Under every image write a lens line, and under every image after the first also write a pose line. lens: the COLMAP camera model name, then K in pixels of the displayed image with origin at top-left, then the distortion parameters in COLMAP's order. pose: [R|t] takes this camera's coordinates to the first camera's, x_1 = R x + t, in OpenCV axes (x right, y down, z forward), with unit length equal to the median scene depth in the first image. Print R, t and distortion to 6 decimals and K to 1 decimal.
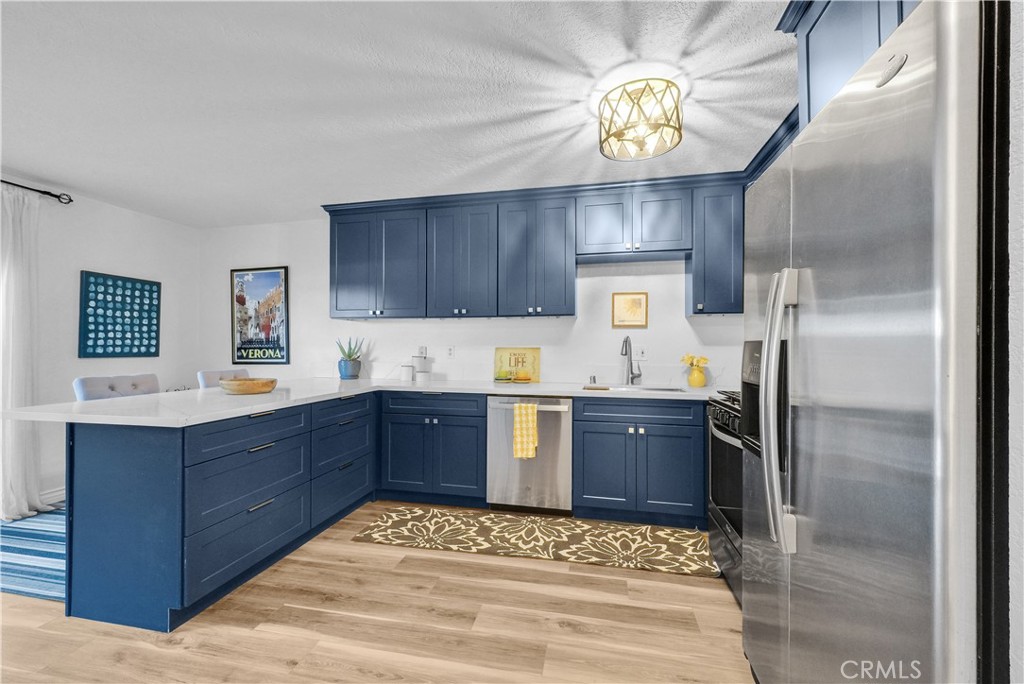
lens RADIAL K [[416.3, 0, 507.4], [0, 416.3, 341.9], [0, 0, 1]] dist [0.000140, -0.000056]
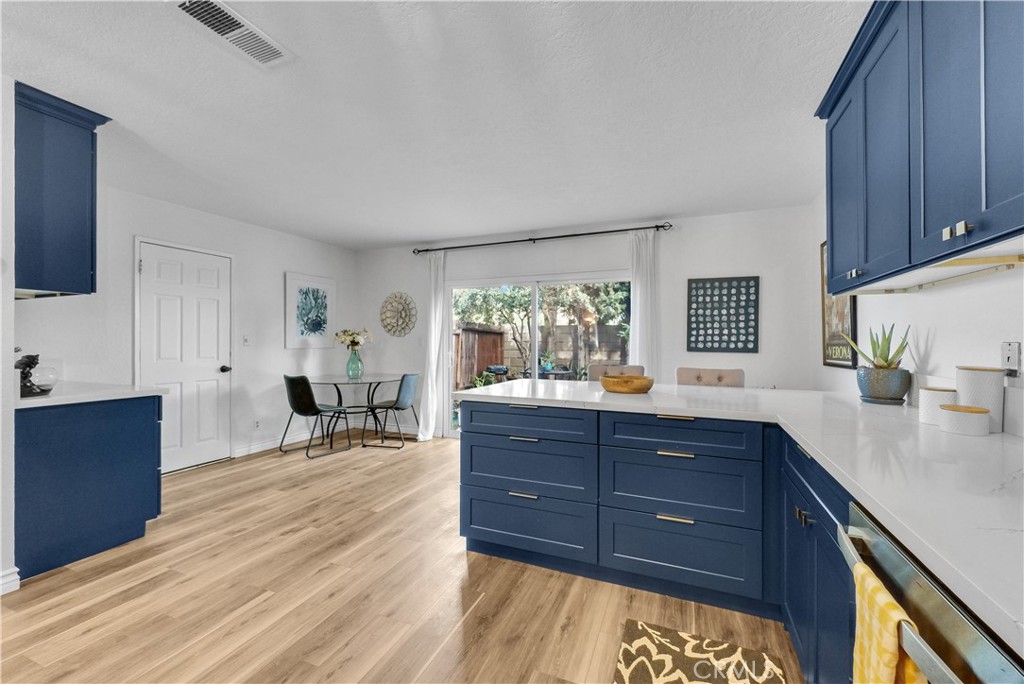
lens RADIAL K [[419.5, 0, 512.5], [0, 419.5, 338.5], [0, 0, 1]] dist [-0.000323, -0.000386]
pose [[-0.174150, -0.008530, -0.984682, 0.257472], [0.006341, 0.999932, -0.009783, 0.009040], [0.984699, -0.007947, -0.174084, 0.686727]]
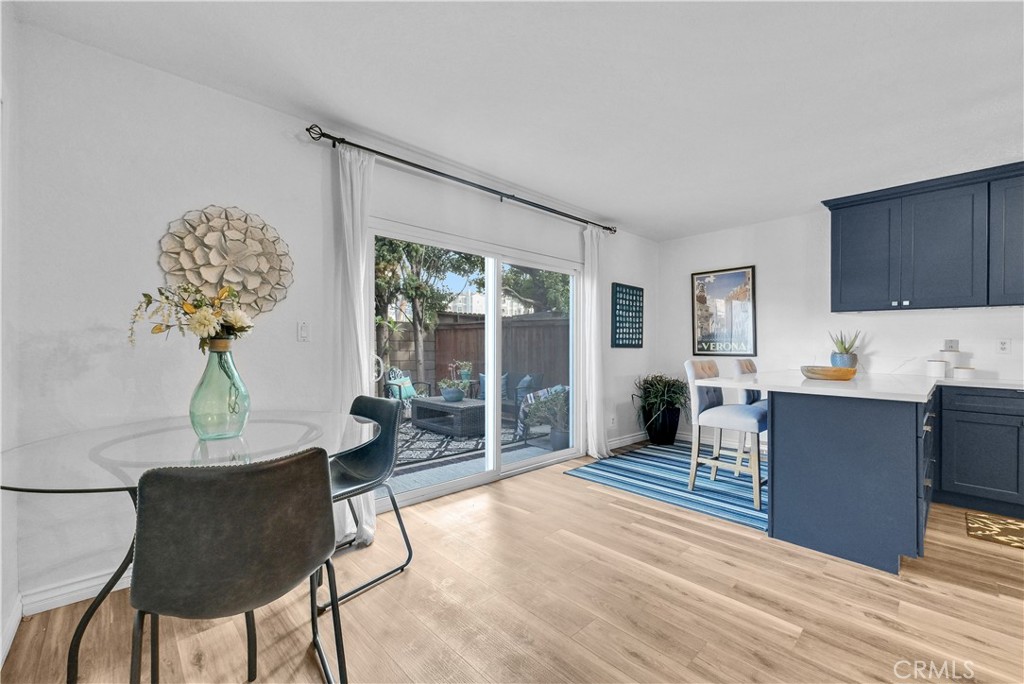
lens RADIAL K [[416.3, 0, 507.4], [0, 416.3, 341.9], [0, 0, 1]] dist [0.000140, -0.000056]
pose [[0.824064, 0.002912, -0.566489, -0.523723], [-0.002516, 0.999996, 0.001481, 0.018786], [0.566491, 0.000205, 0.824068, -0.296122]]
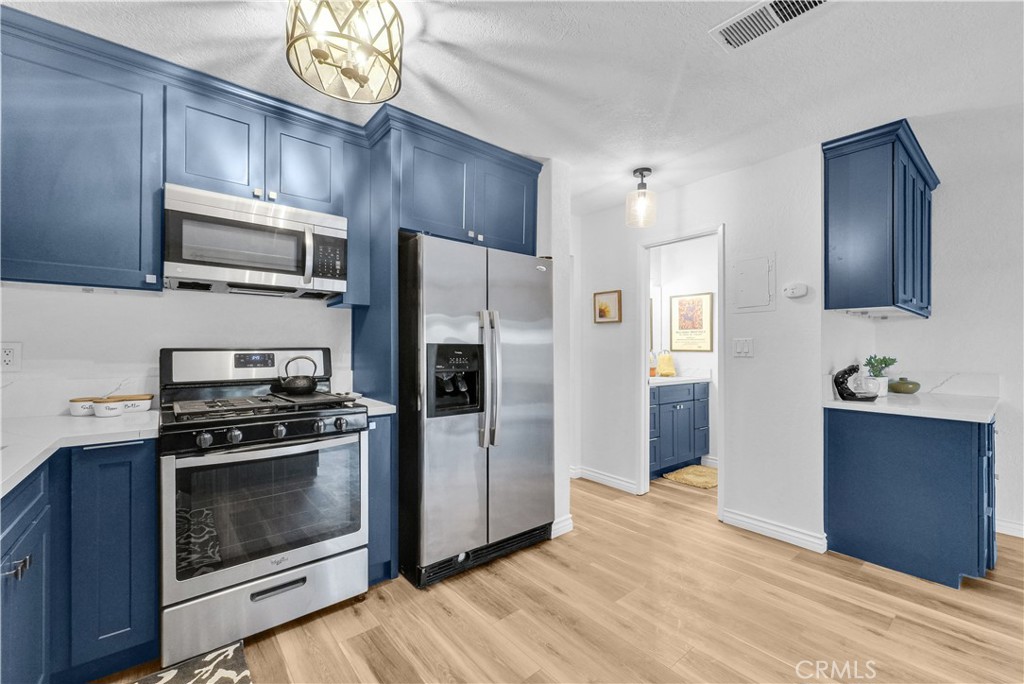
lens RADIAL K [[422.0, 0, 511.9], [0, 422.0, 343.8], [0, 0, 1]] dist [0.000939, 0.000128]
pose [[-0.785644, -0.000338, 0.618679, -0.215614], [-0.013440, 0.999773, -0.016520, 0.007917], [-0.618533, -0.021294, -0.785470, 0.805507]]
